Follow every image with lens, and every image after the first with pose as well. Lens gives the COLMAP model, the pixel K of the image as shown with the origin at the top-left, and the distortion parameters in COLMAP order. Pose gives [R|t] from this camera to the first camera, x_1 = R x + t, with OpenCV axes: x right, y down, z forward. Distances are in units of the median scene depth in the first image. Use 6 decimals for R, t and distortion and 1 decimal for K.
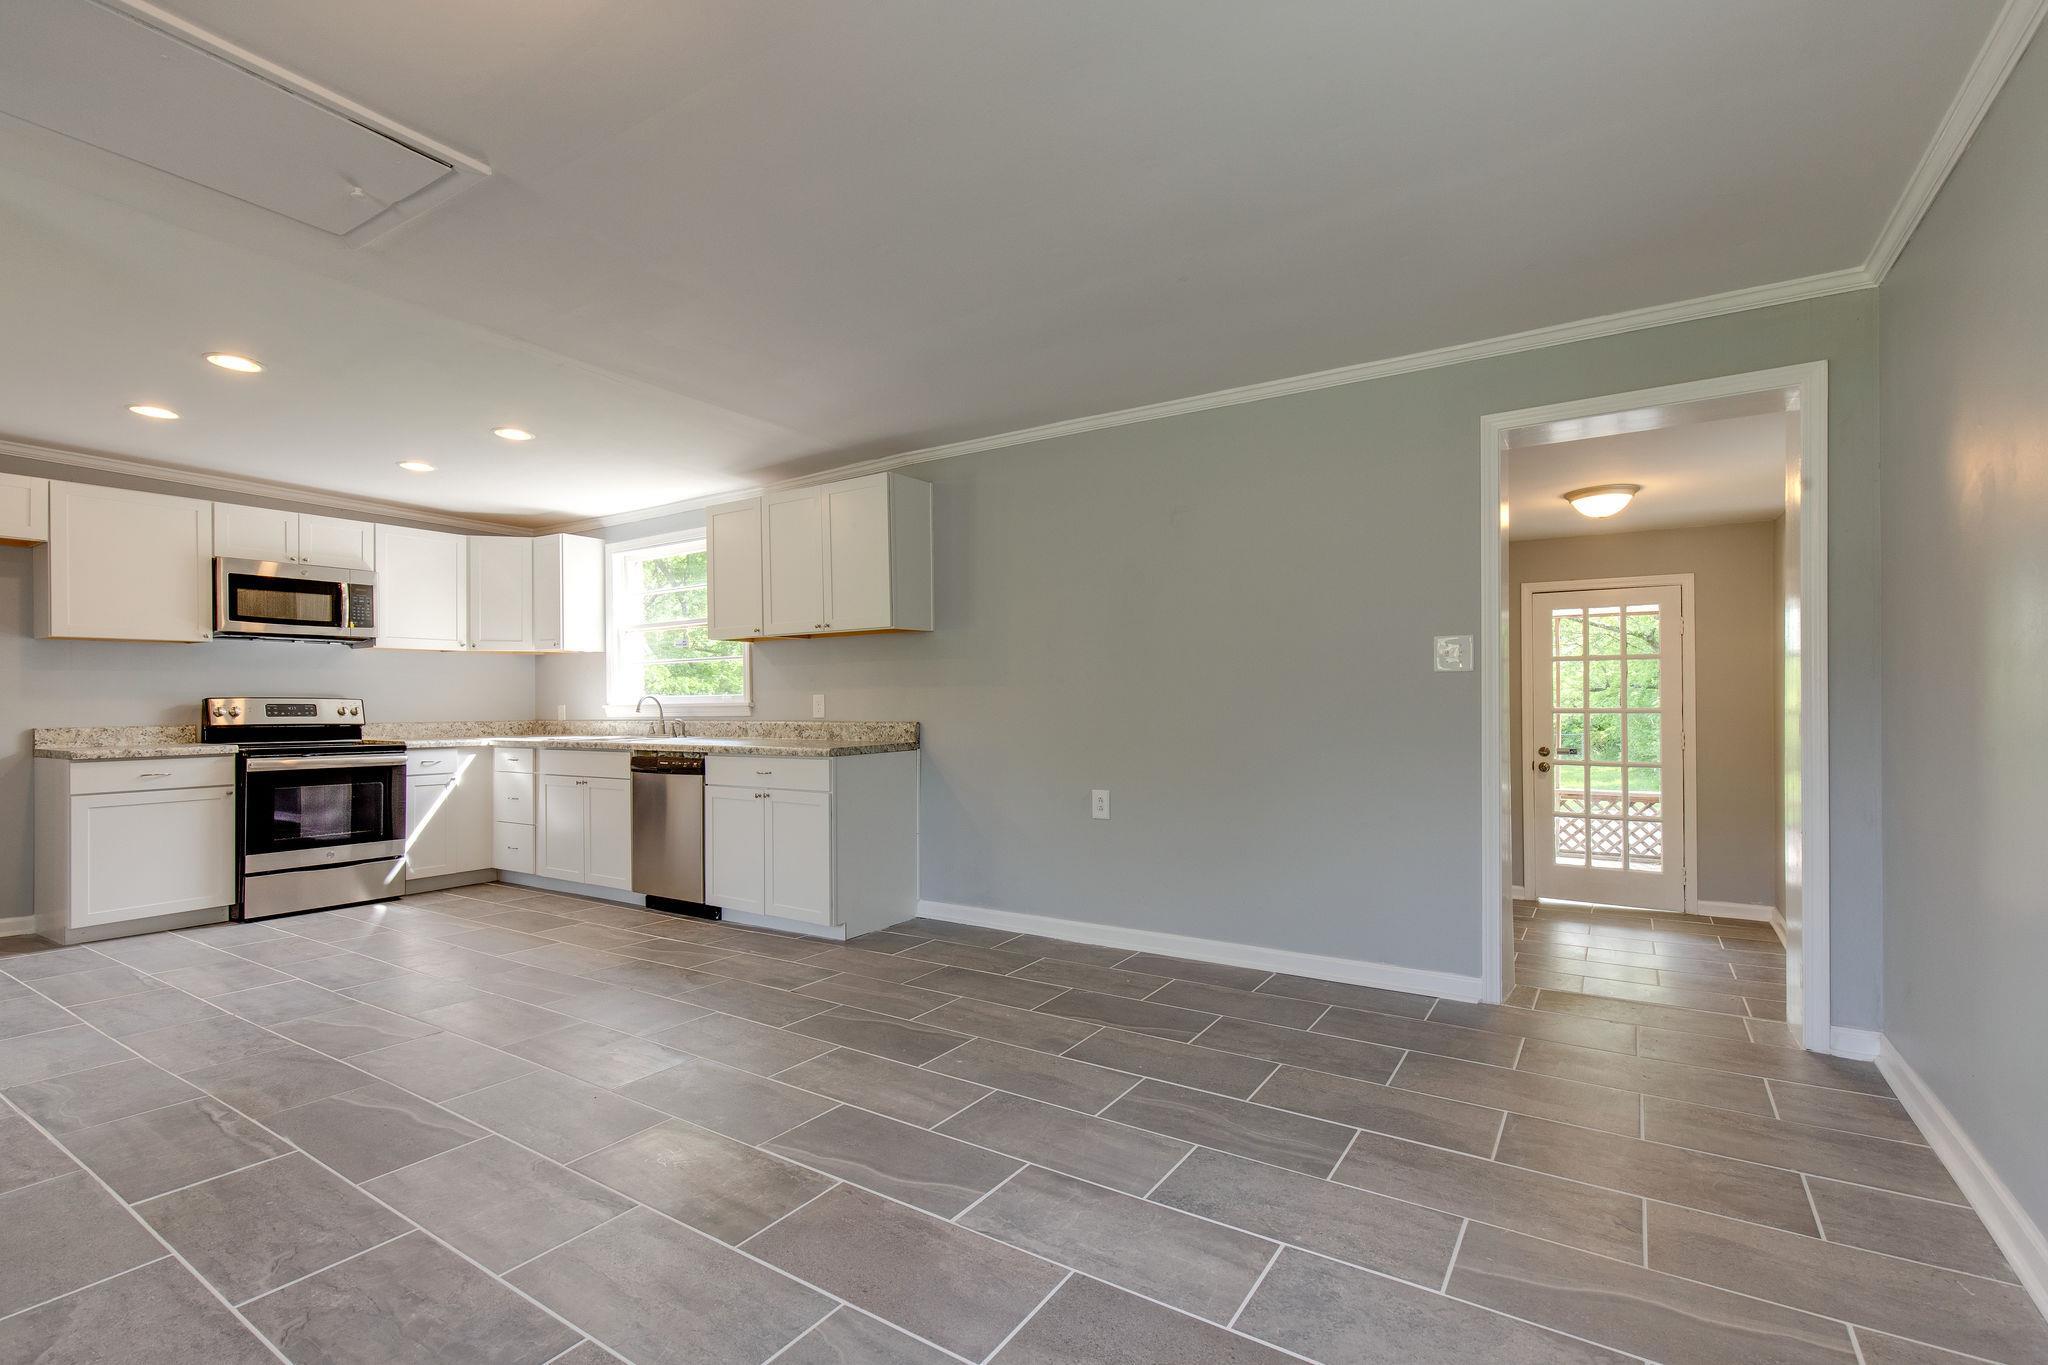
lens RADIAL K [[902.0, 0, 1034.4], [0, 902.0, 716.0], [0, 0, 1]] dist [0.000592, -0.000127]
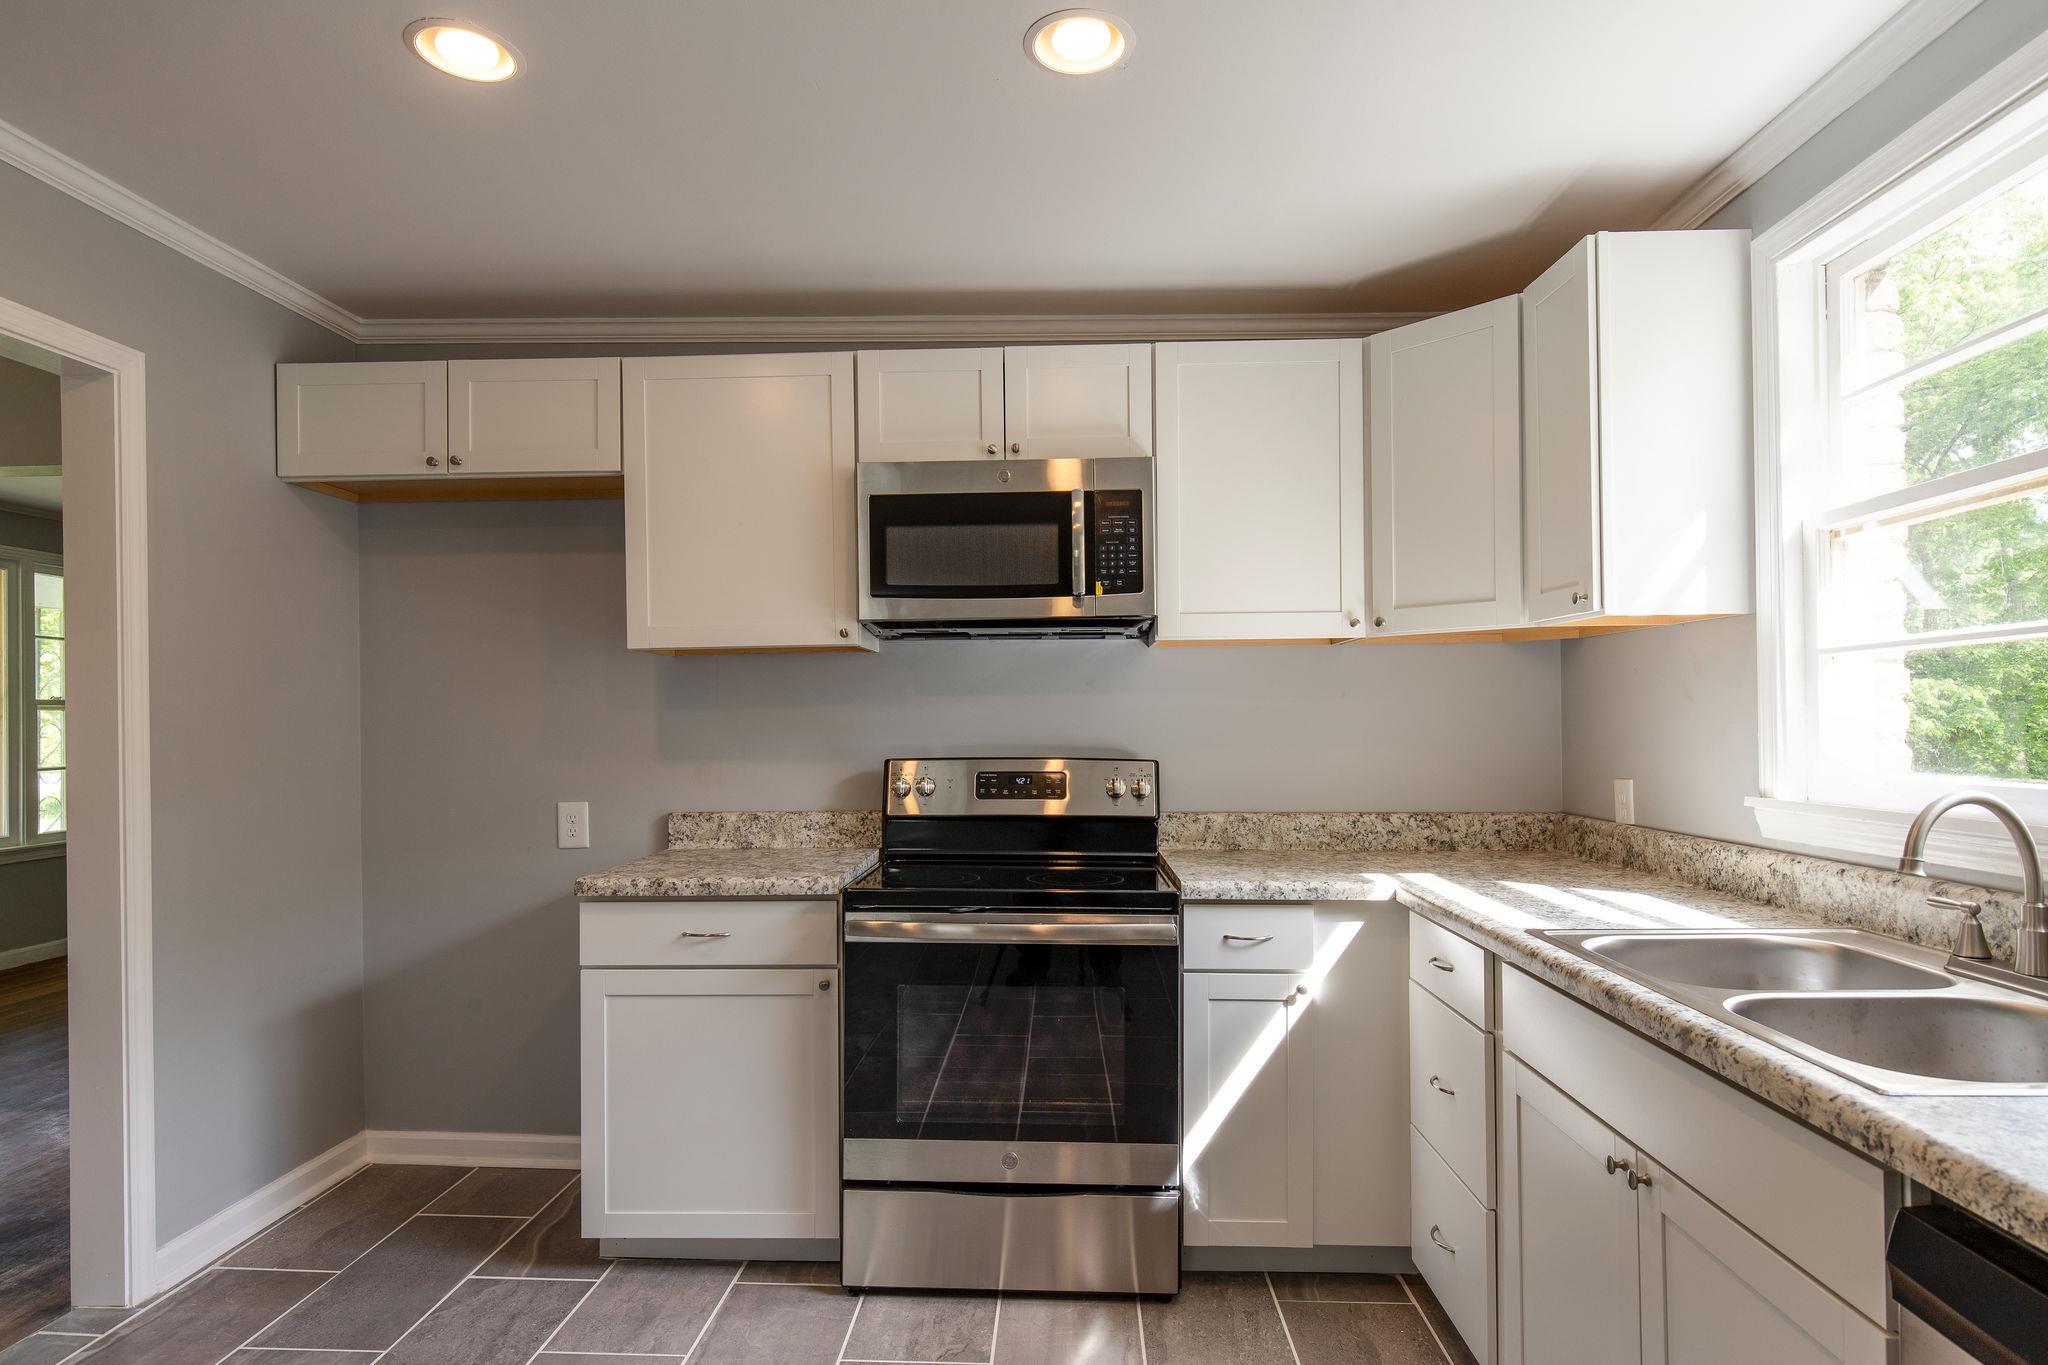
lens RADIAL K [[1112.4, 0, 1024.0], [0, 1112.4, 682.5], [0, 0, 1]] dist [0.013615, 0.000240]
pose [[0.501770, -0.029388, -0.864502, -0.341508], [-0.009514, 0.999175, -0.039488, -0.038293], [0.864949, 0.028039, 0.501076, 0.746698]]
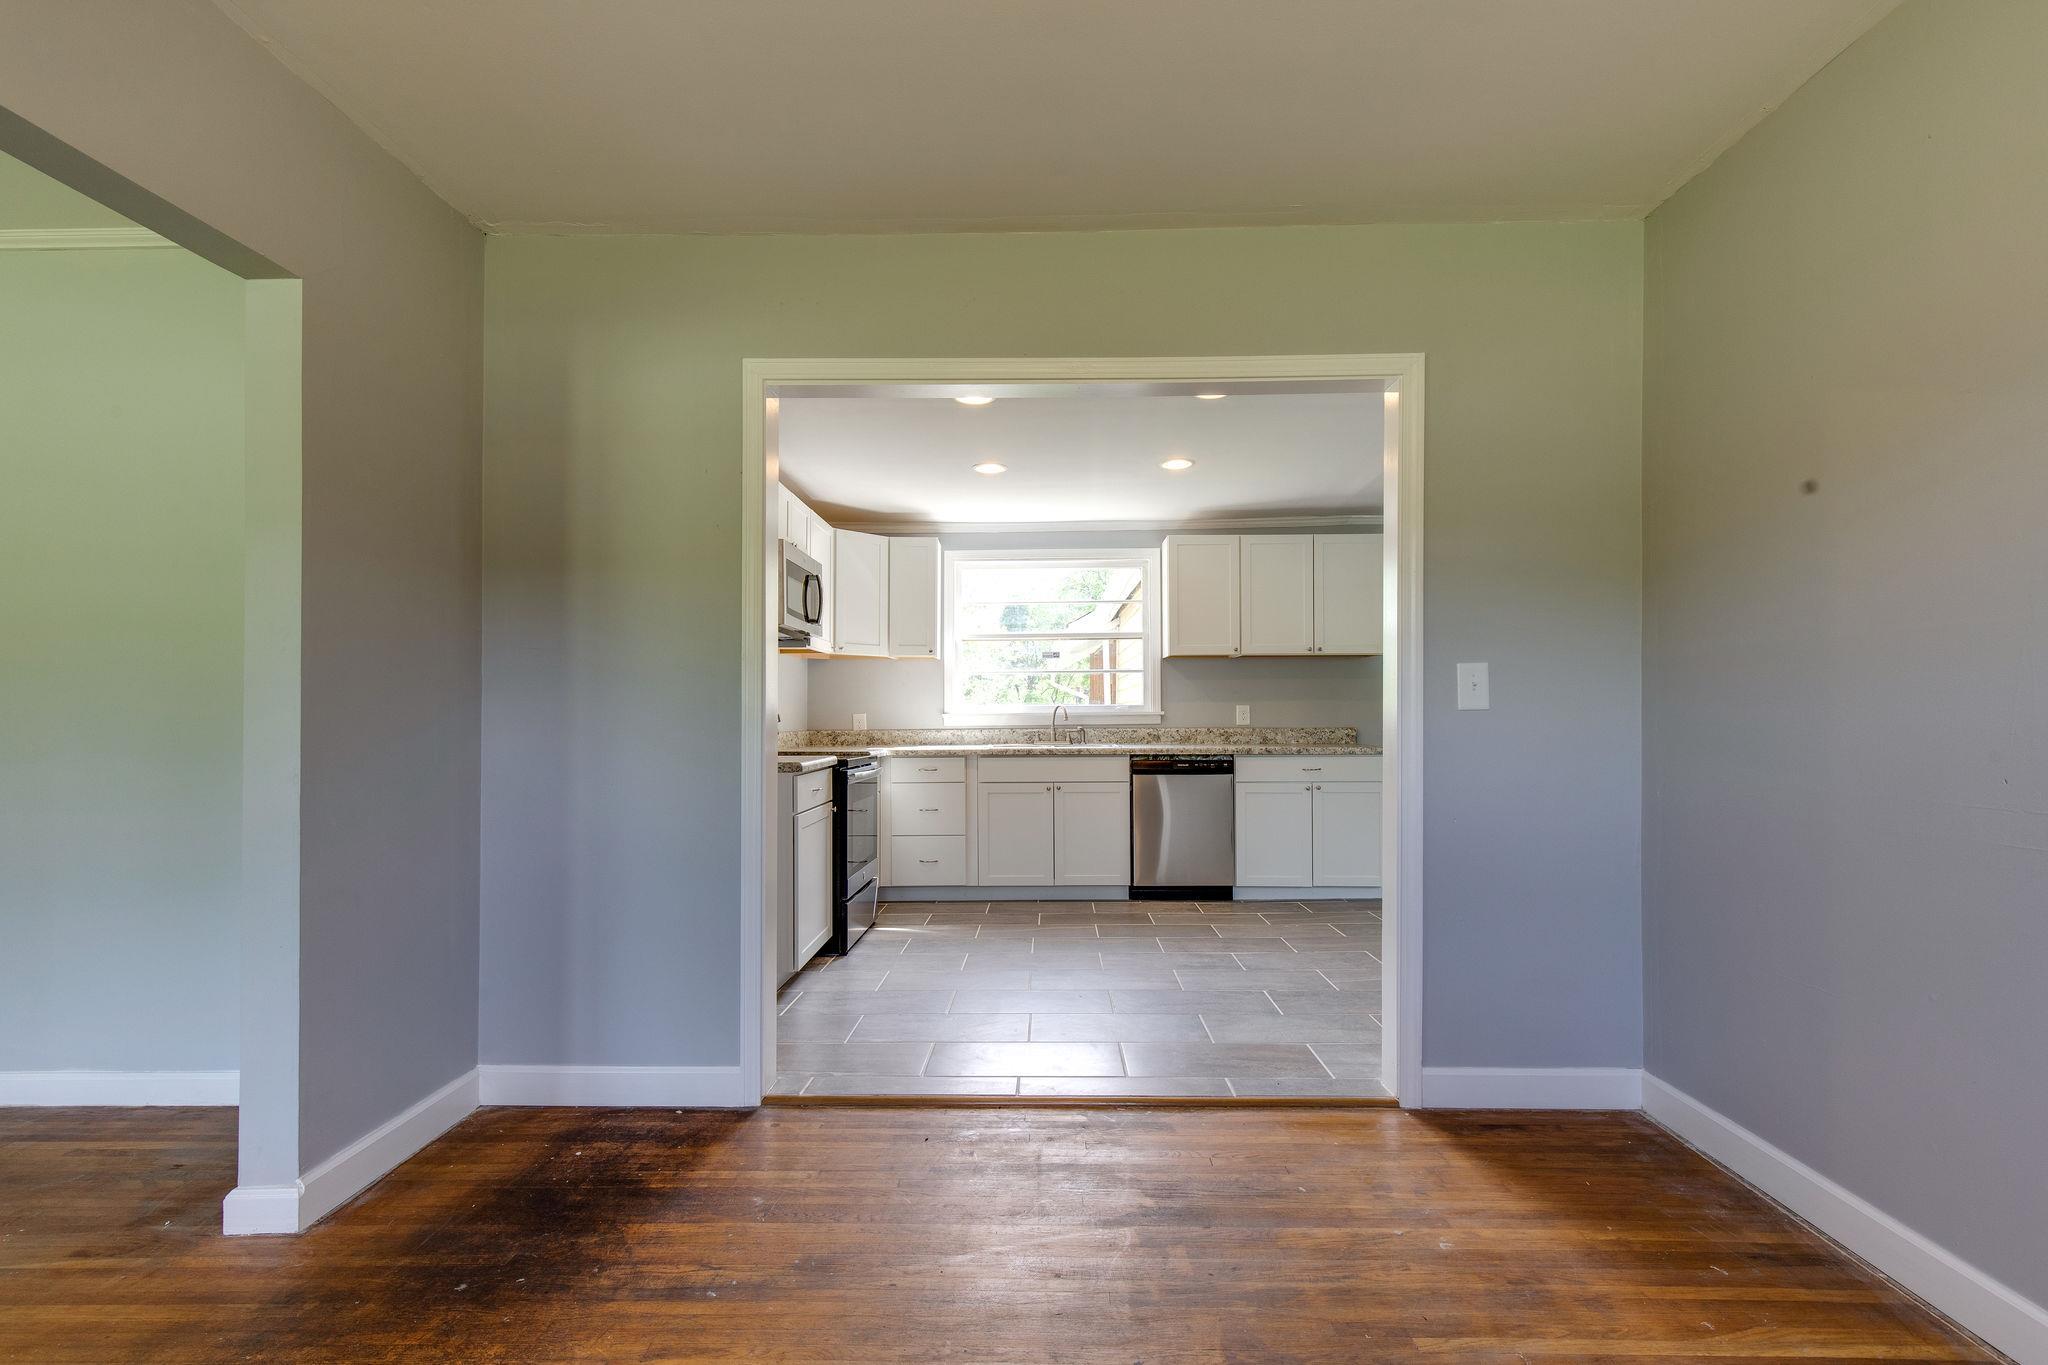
lens RADIAL K [[902.0, 0, 1034.4], [0, 902.0, 716.0], [0, 0, 1]] dist [0.000592, -0.000127]
pose [[0.851596, 0.002877, 0.524191, -1.098678], [0.005288, 0.999887, -0.014079, 0.005361], [-0.524172, 0.014762, 0.851484, 0.131824]]
